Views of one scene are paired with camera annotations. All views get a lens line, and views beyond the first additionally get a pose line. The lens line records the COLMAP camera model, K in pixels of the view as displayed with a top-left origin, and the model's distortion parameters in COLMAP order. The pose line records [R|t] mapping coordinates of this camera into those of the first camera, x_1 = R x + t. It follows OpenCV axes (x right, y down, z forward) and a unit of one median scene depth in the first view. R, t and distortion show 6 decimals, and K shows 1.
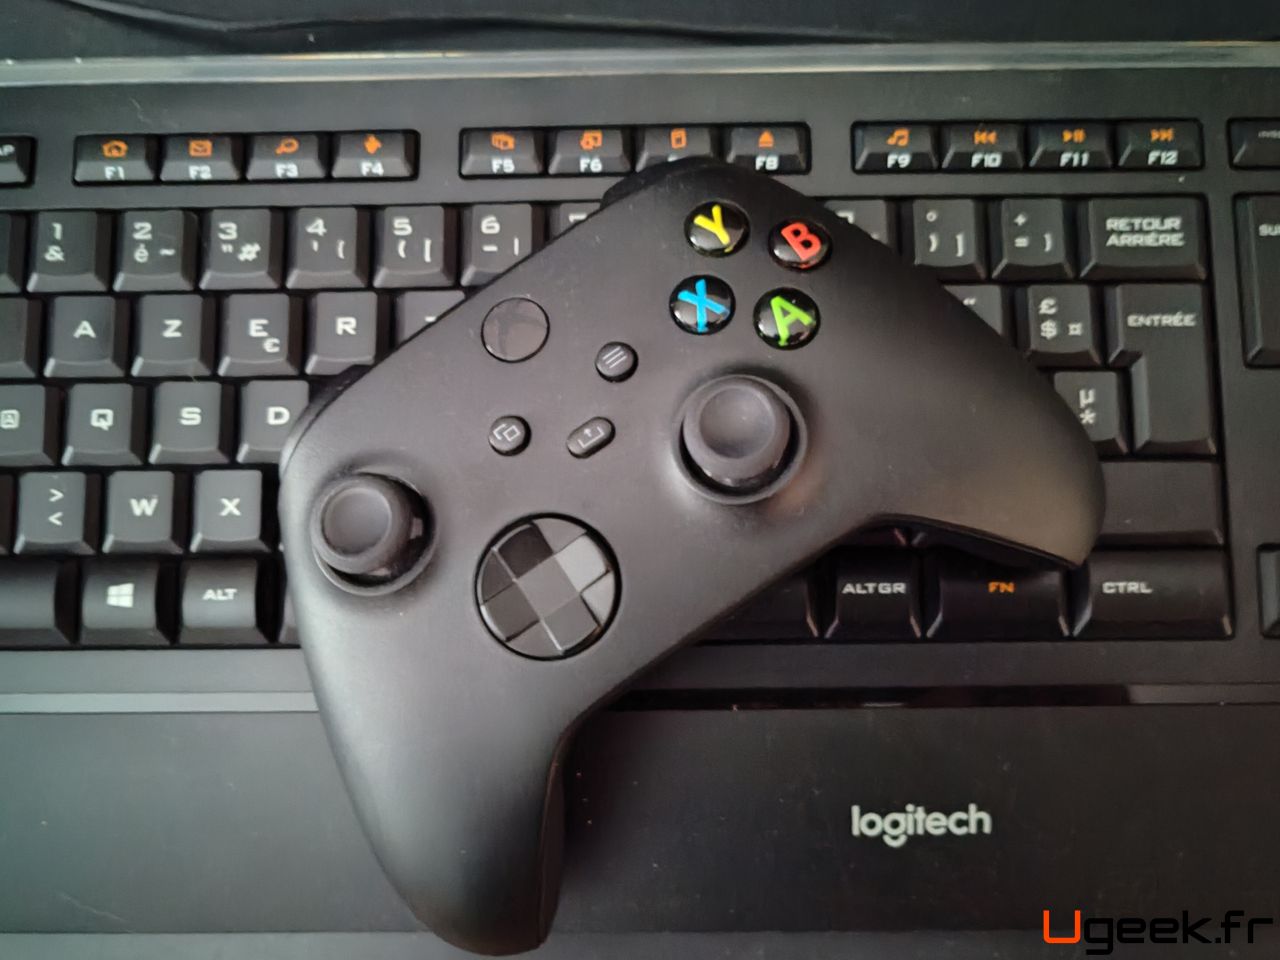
lens RADIAL K [[1130.1, 0, 638.0], [0, 1130.1, 485.1], [0, 0, 1]] dist [-0.064850, 0.061880]
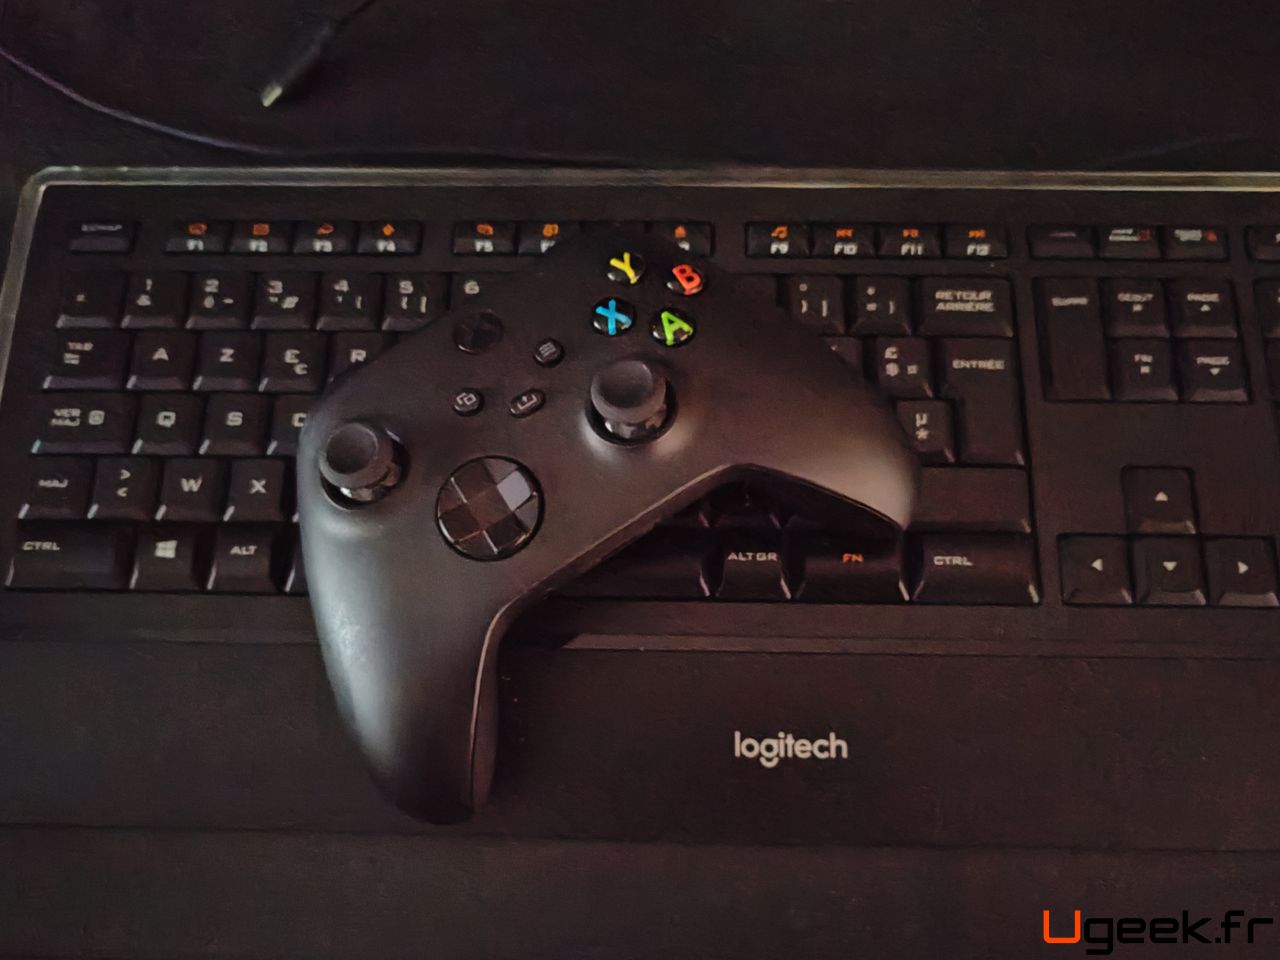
lens RADIAL K [[1130.1, 0, 643.5], [0, 1130.1, 477.2], [0, 0, 1]] dist [-0.064850, 0.061880]
pose [[0.999578, 0.025706, -0.013512, 0.097679], [-0.027899, 0.979190, -0.201018, 0.256561], [0.008064, 0.201310, 0.979494, -0.265490]]
